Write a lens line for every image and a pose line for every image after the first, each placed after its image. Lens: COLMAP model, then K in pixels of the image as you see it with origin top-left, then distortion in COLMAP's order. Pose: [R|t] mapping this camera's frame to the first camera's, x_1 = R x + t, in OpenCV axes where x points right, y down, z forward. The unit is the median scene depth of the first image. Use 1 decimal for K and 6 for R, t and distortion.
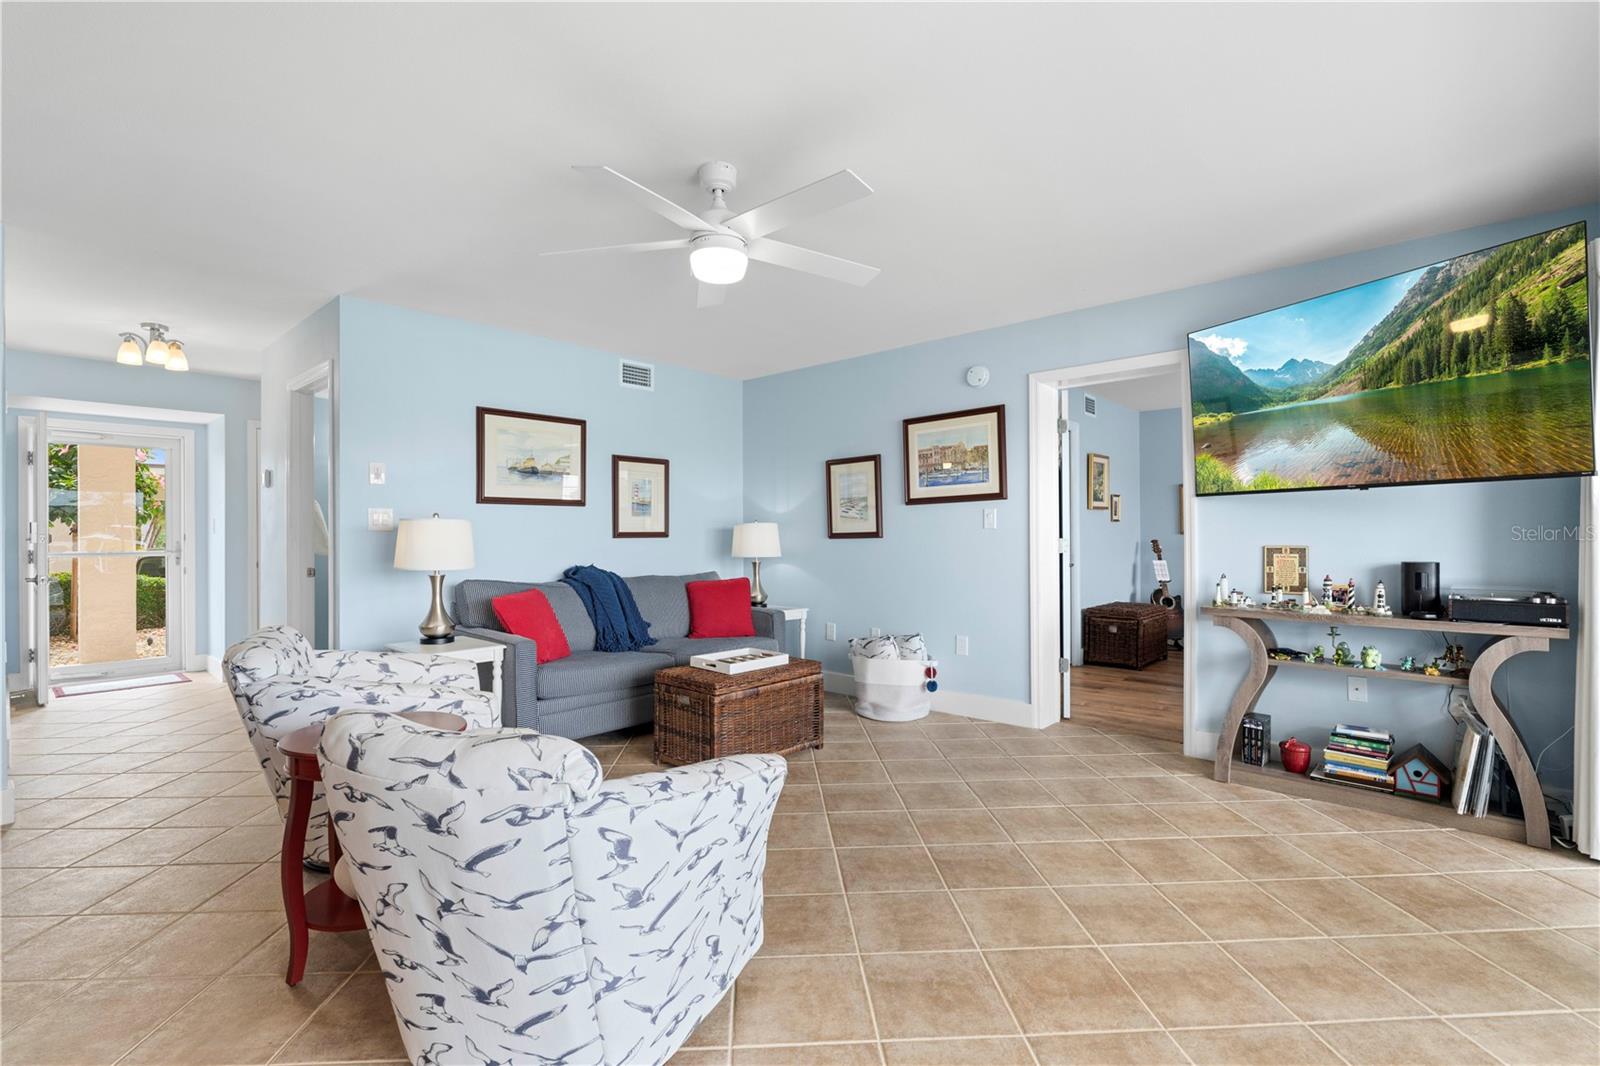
lens RADIAL K [[719.7, 0, 801.7], [0, 719.7, 536.3], [0, 0, 1]] dist [-0.000899, 0.000601]
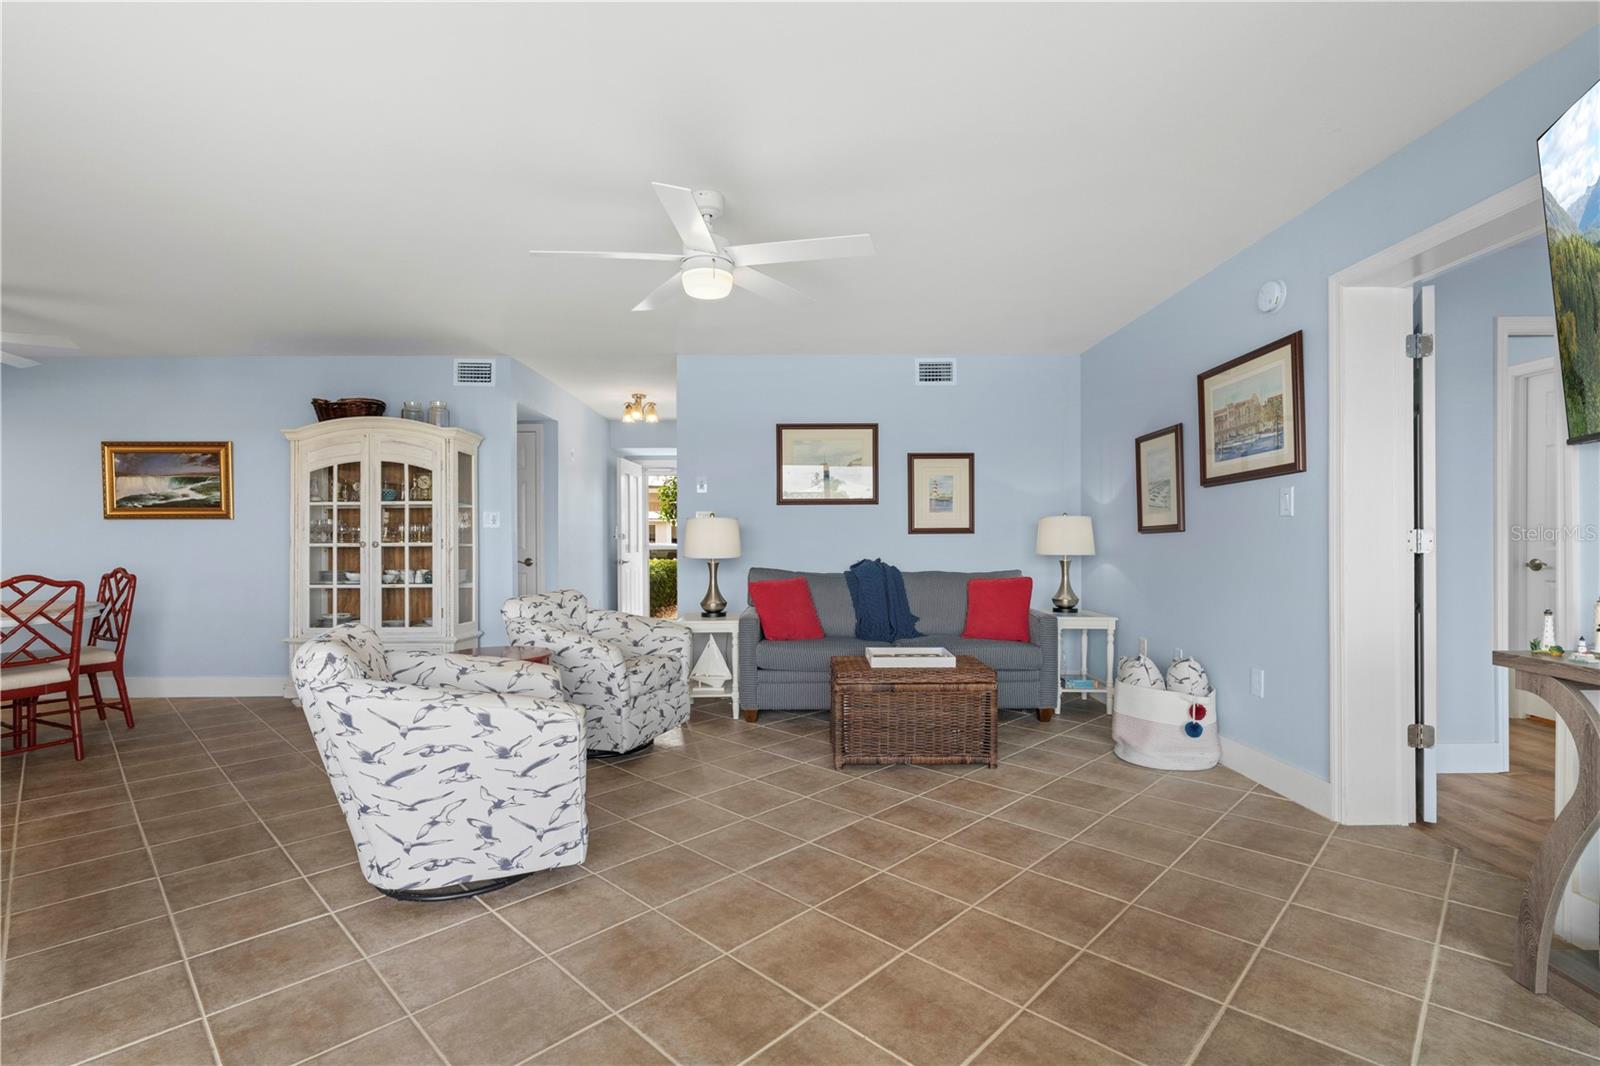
lens RADIAL K [[739.6, 0, 796.9], [0, 739.6, 540.7], [0, 0, 1]] dist [-0.002251, -0.000085]
pose [[0.674434, 0.001304, -0.738334, 0.468598], [0.001045, 0.999996, 0.002720, 0.010525], [0.738335, -0.002606, 0.674429, 0.183965]]
